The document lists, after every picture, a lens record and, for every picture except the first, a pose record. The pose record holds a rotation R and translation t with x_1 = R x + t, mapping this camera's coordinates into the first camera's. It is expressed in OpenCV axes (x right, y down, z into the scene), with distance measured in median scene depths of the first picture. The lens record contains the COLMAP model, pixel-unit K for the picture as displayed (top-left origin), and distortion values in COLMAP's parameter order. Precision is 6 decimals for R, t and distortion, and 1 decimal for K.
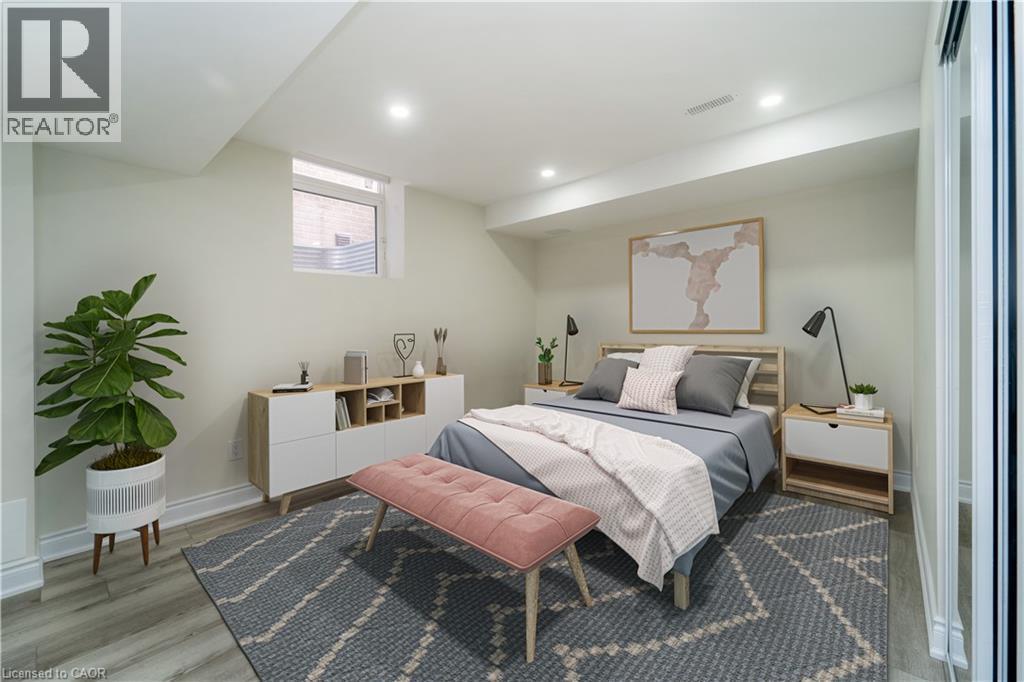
lens RADIAL K [[424.9, 0, 494.7], [0, 424.9, 329.1], [0, 0, 1]] dist [0.026033, -0.000133]
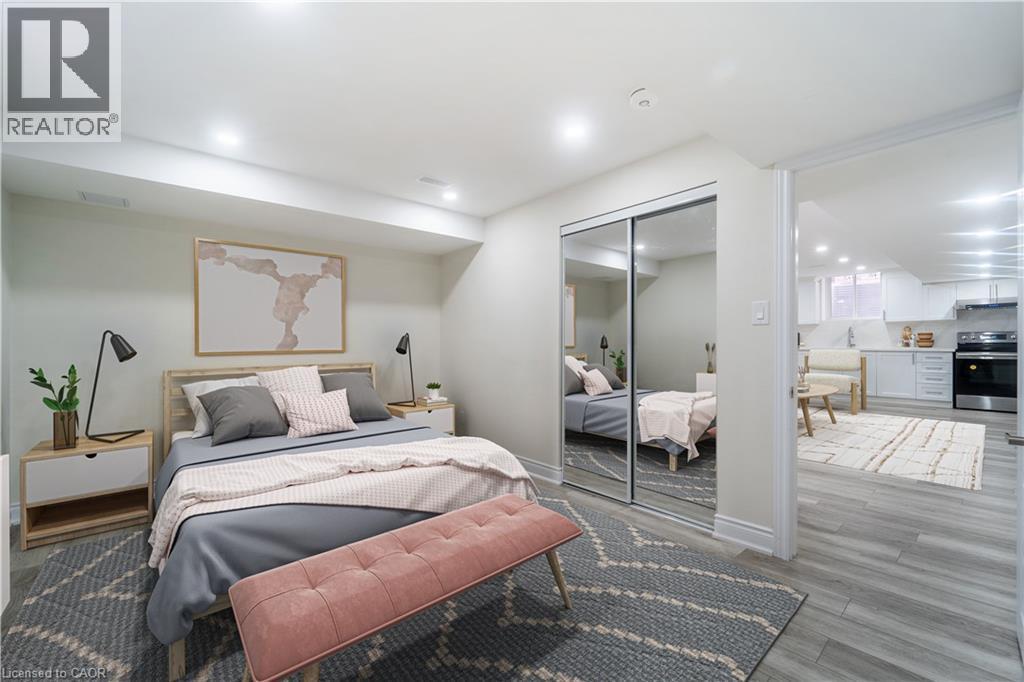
lens RADIAL K [[407.9, 0, 509.8], [0, 407.9, 342.3], [0, 0, 1]] dist [-0.007358, -0.000106]
pose [[0.119186, 0.007584, 0.992843, -0.437869], [0.014340, 0.999853, -0.009359, -0.001892], [-0.992768, 0.015353, 0.119060, 0.393399]]
